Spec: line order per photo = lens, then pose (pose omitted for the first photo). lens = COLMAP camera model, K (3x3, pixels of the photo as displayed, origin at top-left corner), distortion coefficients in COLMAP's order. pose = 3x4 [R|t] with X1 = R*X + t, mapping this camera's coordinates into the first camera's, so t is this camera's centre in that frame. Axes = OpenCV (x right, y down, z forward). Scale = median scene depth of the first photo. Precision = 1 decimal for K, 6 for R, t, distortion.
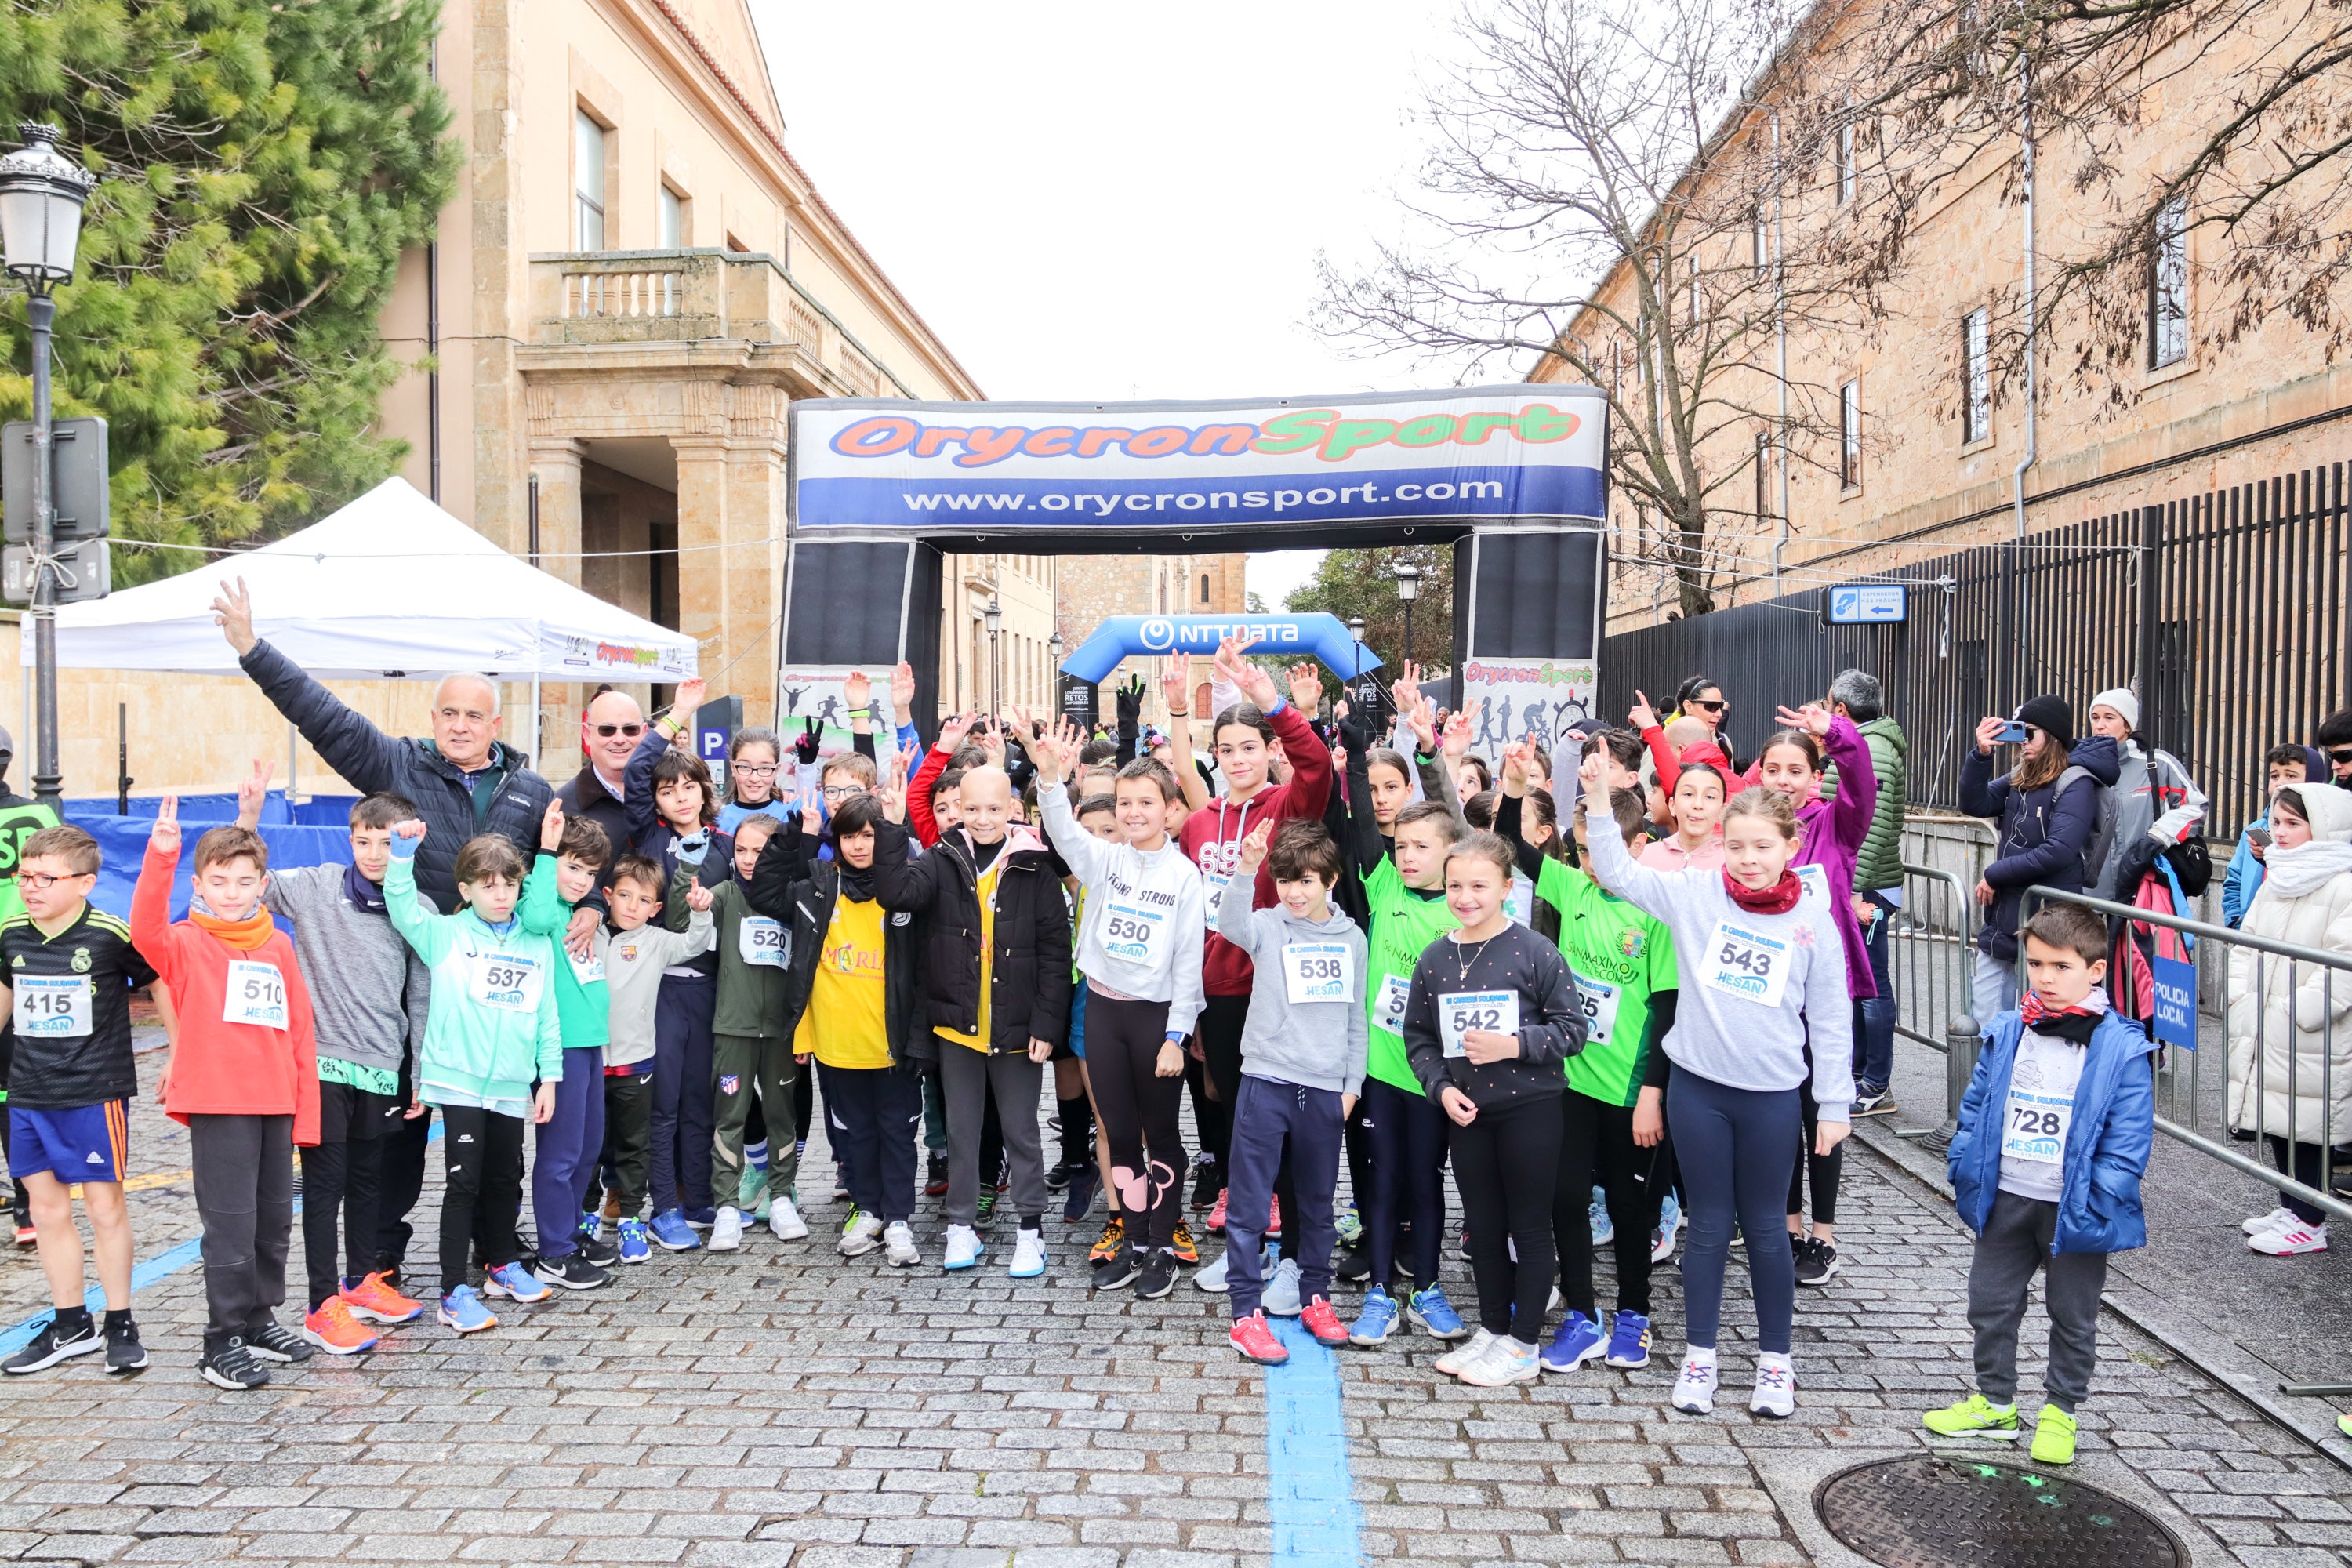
lens RADIAL K [[1834.8, 0, 1163.3], [0, 1834.8, 787.0], [0, 0, 1]] dist [-0.096093, 0.063324]
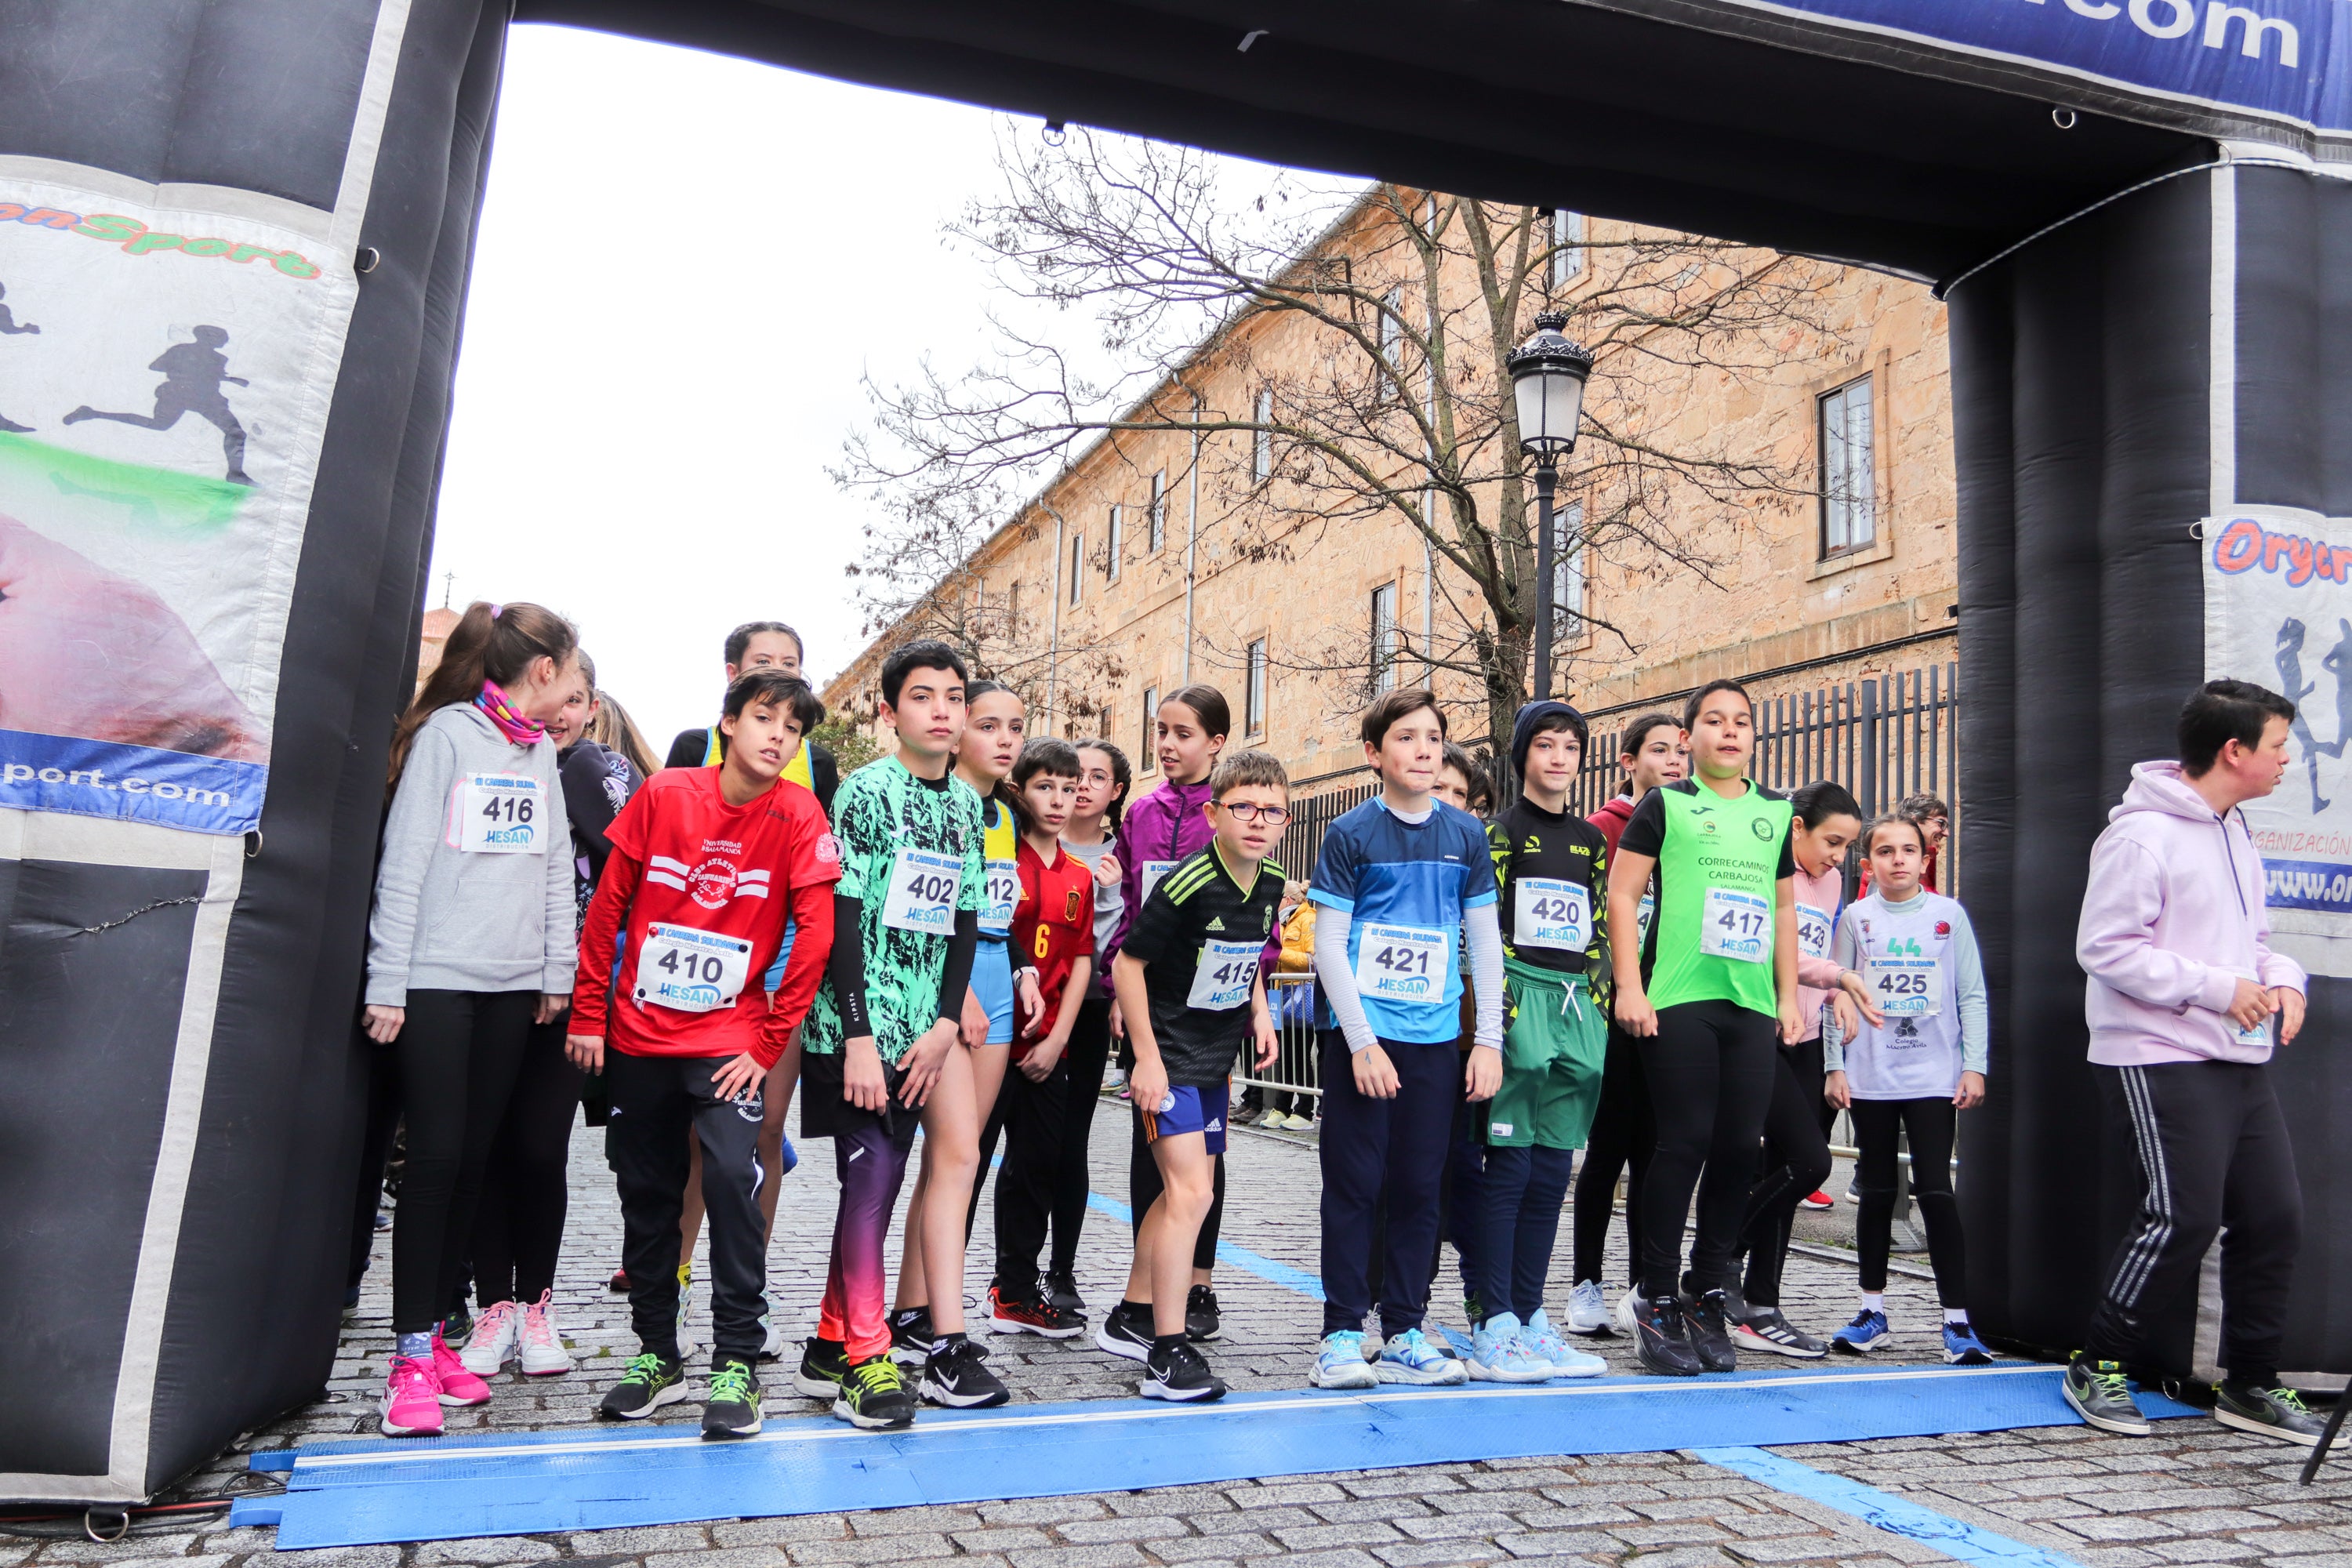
lens RADIAL K [[1834.8, 0, 1163.3], [0, 1834.8, 787.0], [0, 0, 1]] dist [-0.096093, 0.063324]
pose [[0.920330, 0.085419, 0.381703, -0.115763], [-0.030771, 0.988650, -0.147052, 0.030276], [-0.389931, 0.123591, 0.912512, 0.686515]]
